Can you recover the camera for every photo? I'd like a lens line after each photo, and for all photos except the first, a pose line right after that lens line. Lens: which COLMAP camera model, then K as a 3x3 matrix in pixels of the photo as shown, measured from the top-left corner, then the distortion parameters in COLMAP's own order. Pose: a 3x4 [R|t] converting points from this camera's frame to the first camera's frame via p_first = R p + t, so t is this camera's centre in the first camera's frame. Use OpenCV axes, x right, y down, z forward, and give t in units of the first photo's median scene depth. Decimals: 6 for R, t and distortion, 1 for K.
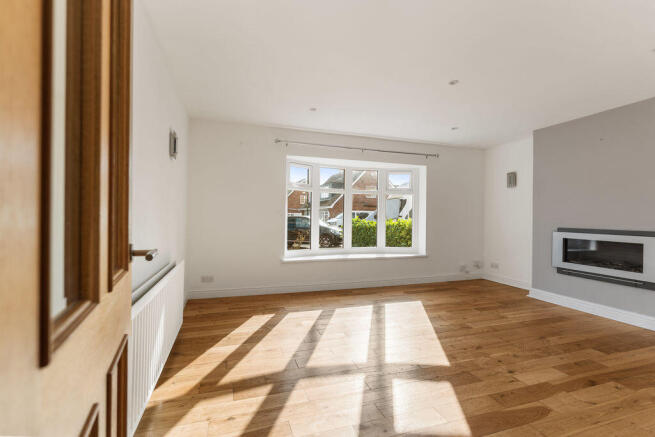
lens RADIAL K [[285.6, 0, 326.2], [0, 285.6, 217.6], [0, 0, 1]] dist [0.000545, 0.000129]
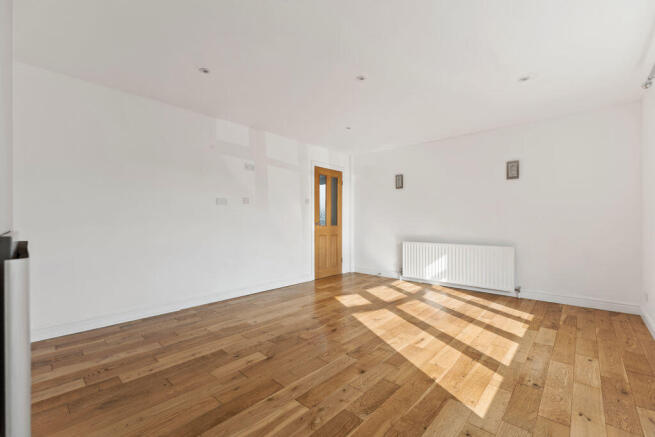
lens RADIAL K [[285.6, 0, 327.7], [0, 285.6, 219.3], [0, 0, 1]] dist [0.000545, 0.000129]
pose [[-0.865279, -0.017845, -0.500973, 1.003869], [-0.015727, 0.999841, -0.008450, 0.035822], [0.501044, 0.000567, -0.865422, 1.735756]]
